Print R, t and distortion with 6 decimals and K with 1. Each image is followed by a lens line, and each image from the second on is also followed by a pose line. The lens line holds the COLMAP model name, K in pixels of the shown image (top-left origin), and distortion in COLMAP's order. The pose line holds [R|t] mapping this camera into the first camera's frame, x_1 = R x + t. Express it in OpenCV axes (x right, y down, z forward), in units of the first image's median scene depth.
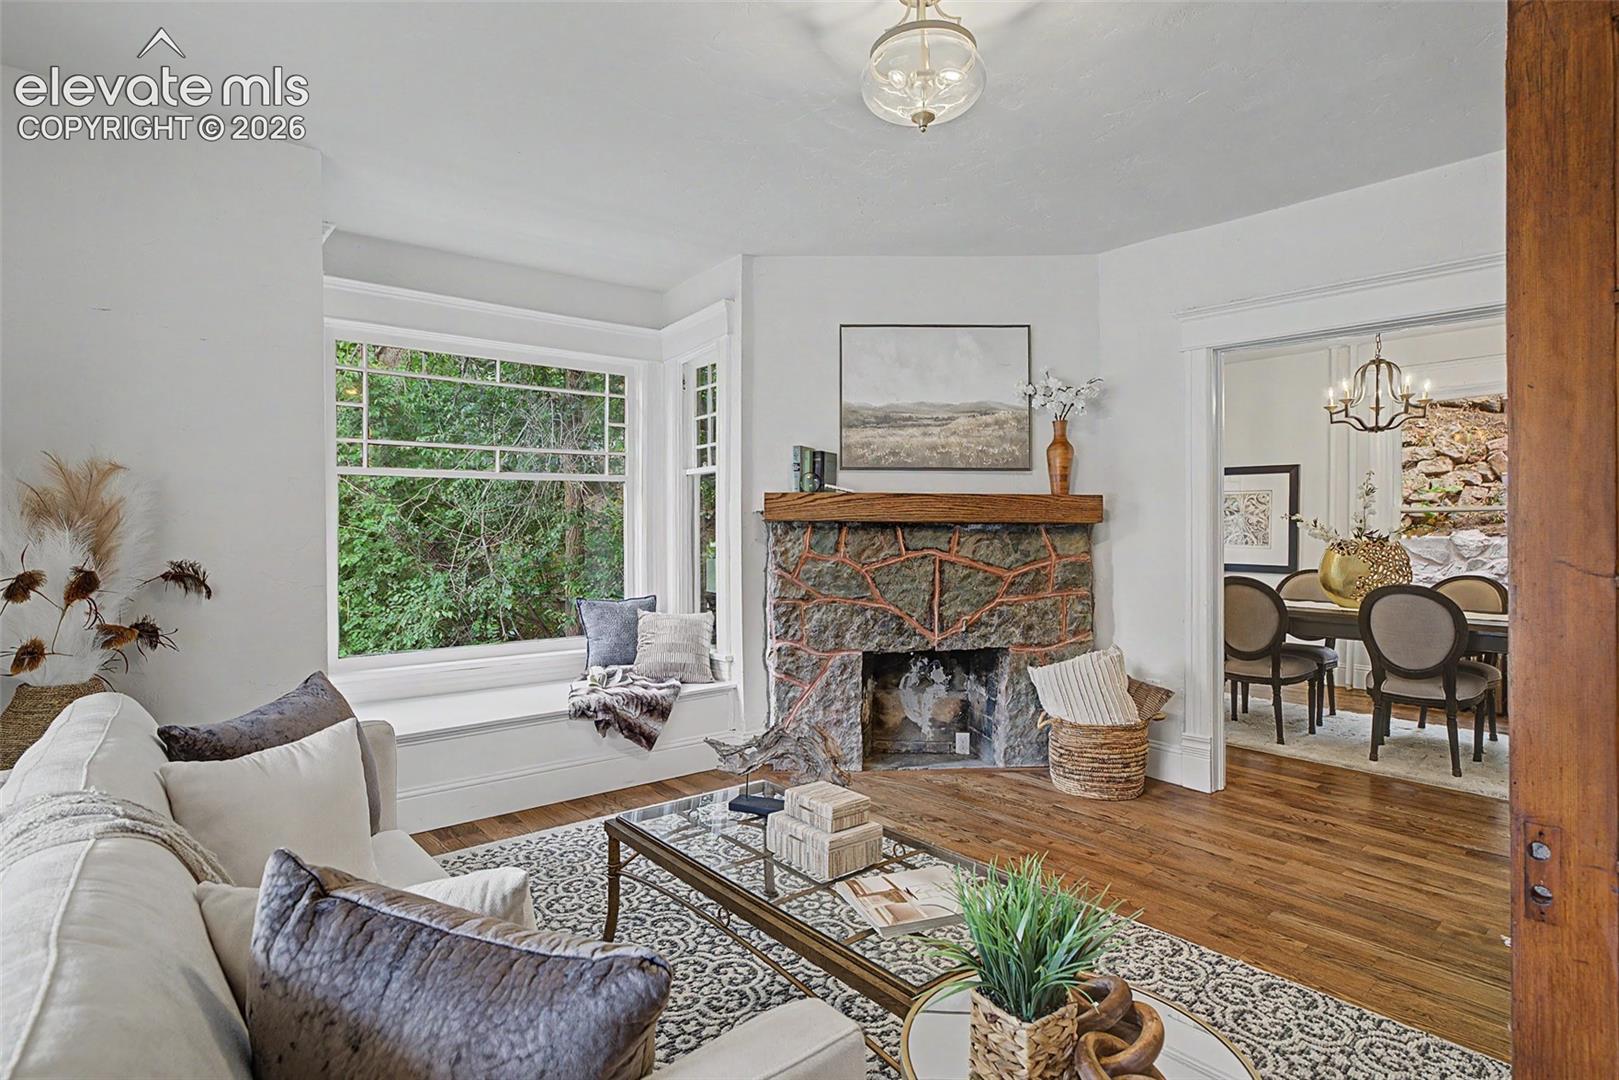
lens RADIAL K [[802.6, 0, 792.0], [0, 802.6, 541.7], [0, 0, 1]] dist [0.004728, -0.002939]
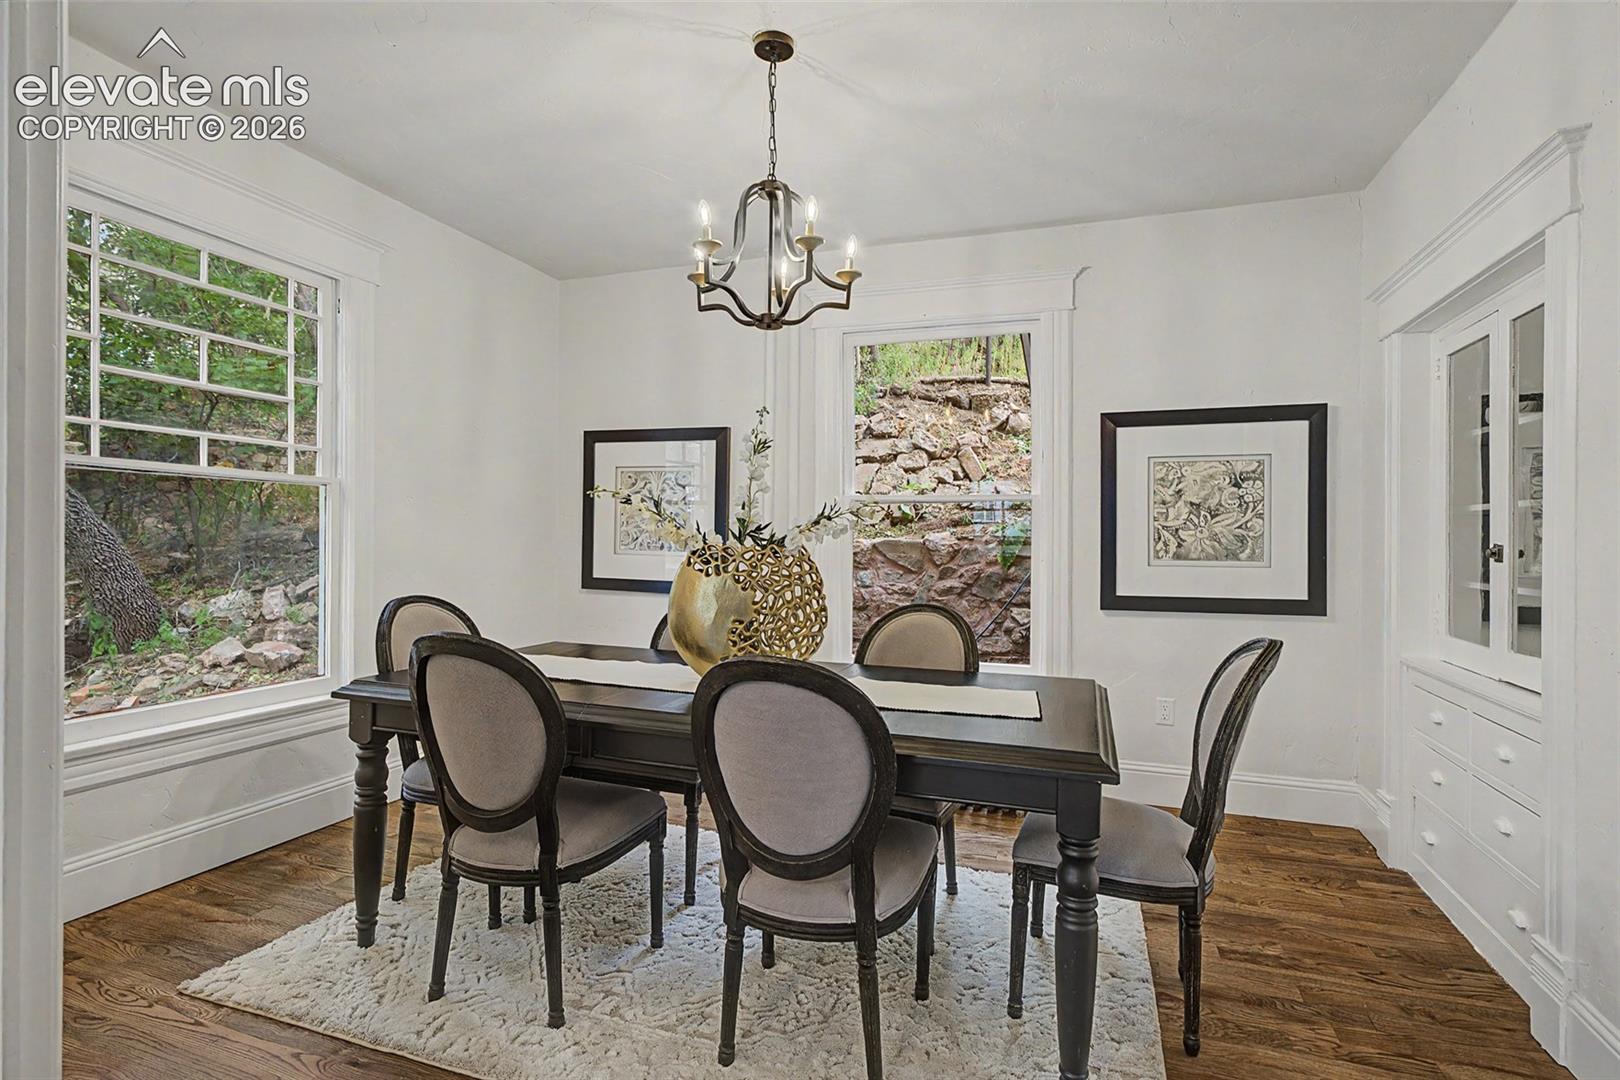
lens RADIAL K [[803.1, 0, 812.8], [0, 803.1, 530.0], [0, 0, 1]] dist [0.004728, -0.002939]
pose [[0.865354, 0.010744, 0.501047, 0.278230], [-0.001507, 0.999821, -0.018835, -0.000673], [-0.501159, 0.015544, 0.865215, 0.308304]]
